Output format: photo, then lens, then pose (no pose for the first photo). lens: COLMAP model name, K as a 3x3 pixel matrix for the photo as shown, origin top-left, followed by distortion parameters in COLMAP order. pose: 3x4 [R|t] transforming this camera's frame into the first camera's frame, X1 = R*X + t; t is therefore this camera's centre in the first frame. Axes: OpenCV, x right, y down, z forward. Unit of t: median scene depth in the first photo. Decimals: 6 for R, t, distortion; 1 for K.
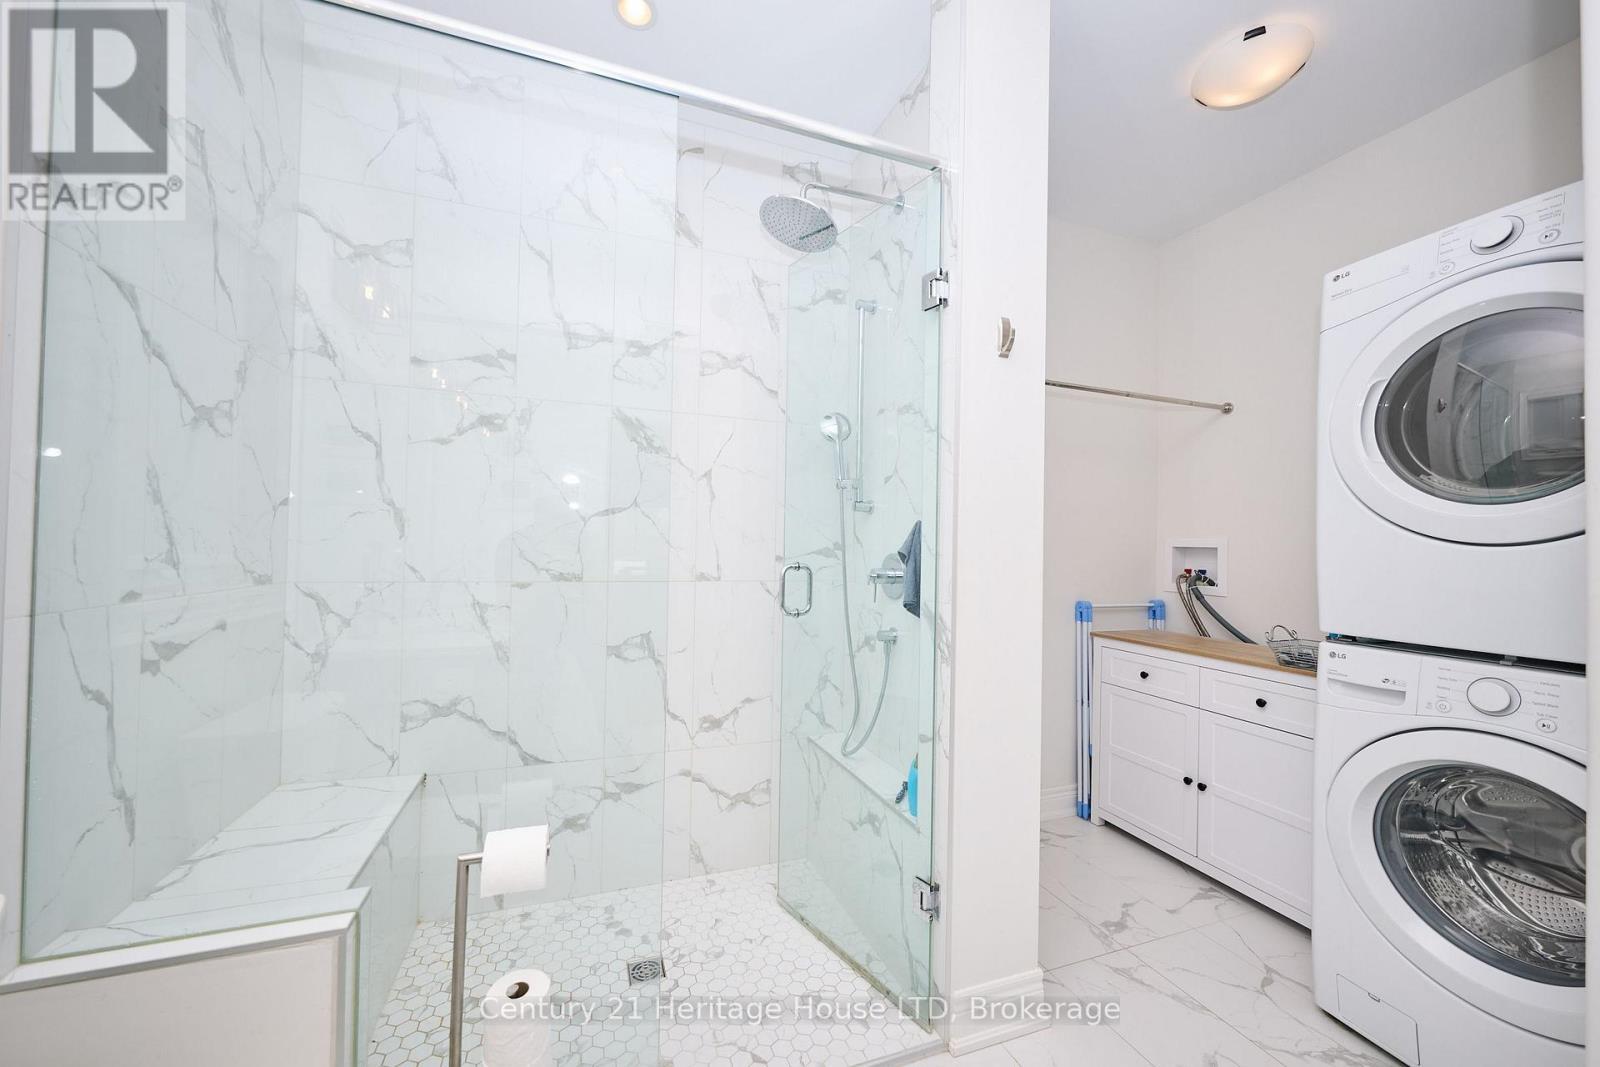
lens RADIAL K [[600.0, 0, 798.6], [0, 600.0, 537.9], [0, 0, 1]] dist [-0.001419, -0.000009]
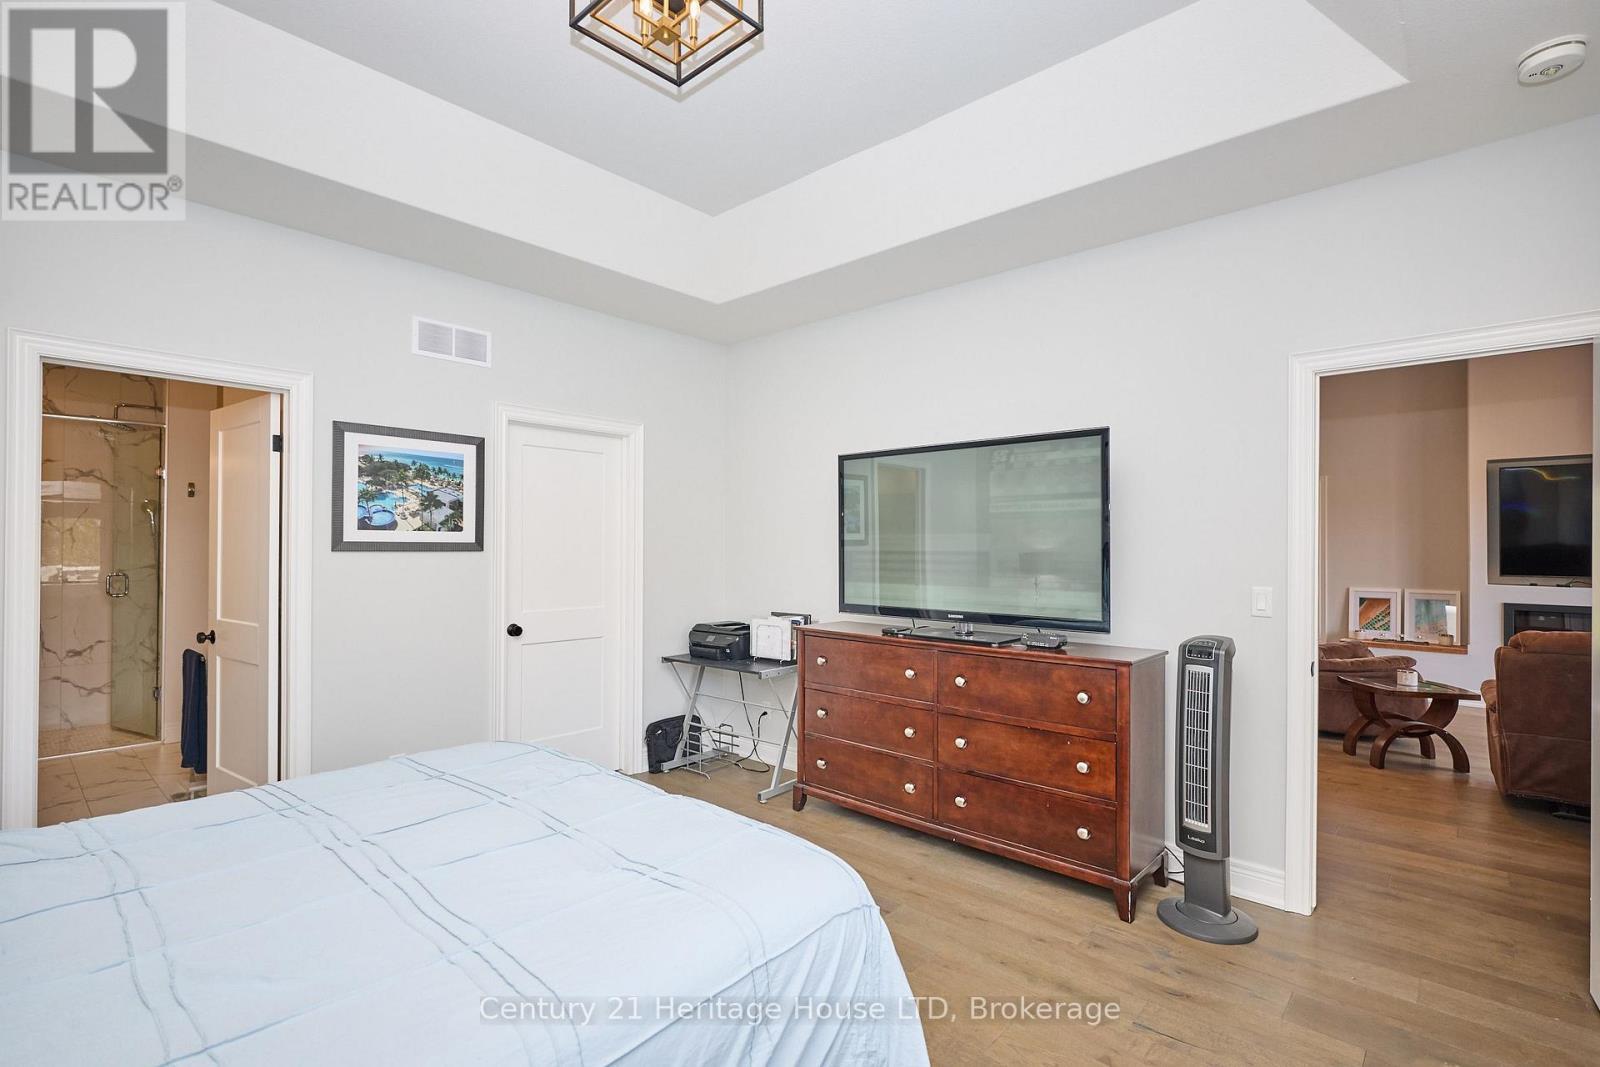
lens RADIAL K [[743.7, 0, 793.6], [0, 743.7, 538.9], [0, 0, 1]] dist [0.003747, 0.000409]
pose [[0.890975, -0.008467, 0.453973, 0.965745], [0.001205, 0.999867, 0.016284, -0.124677], [-0.454051, -0.013961, 0.890866, -2.574406]]
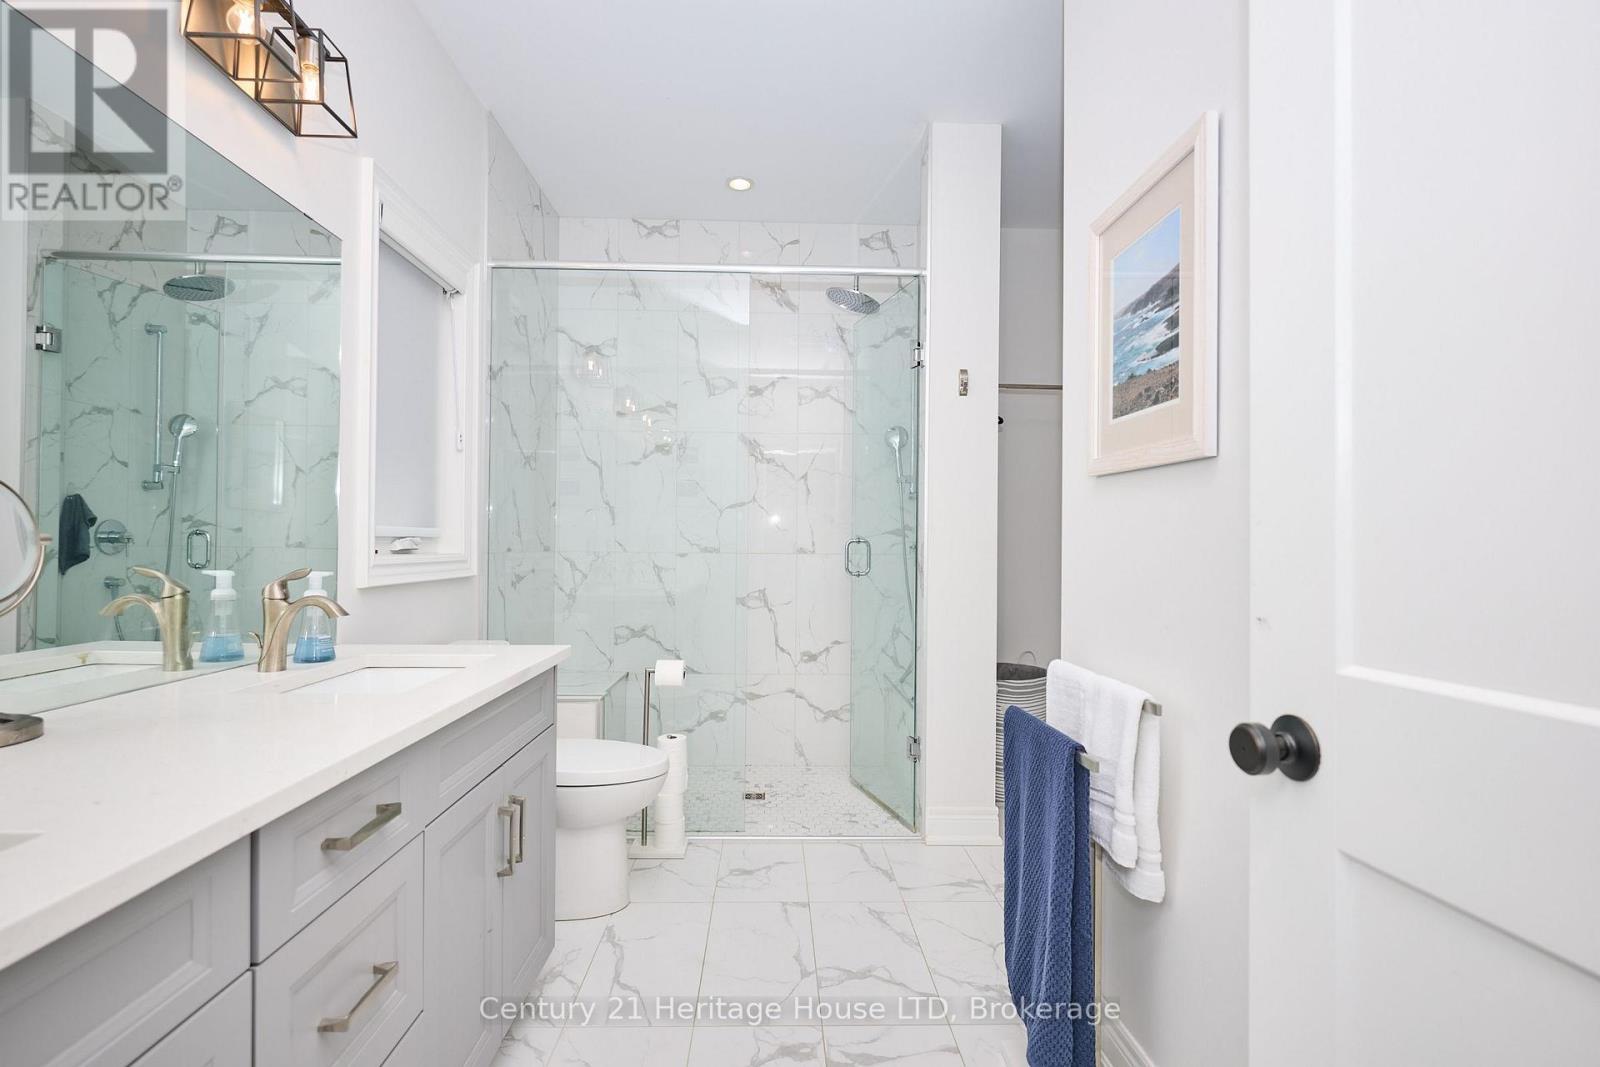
lens RADIAL K [[743.7, 0, 793.6], [0, 743.7, 538.9], [0, 0, 1]] dist [0.003747, 0.000409]
pose [[0.948573, -0.009977, -0.316402, 0.402614], [0.011652, 0.999926, 0.003400, 0.035203], [0.316345, -0.006912, 0.948619, -0.697656]]
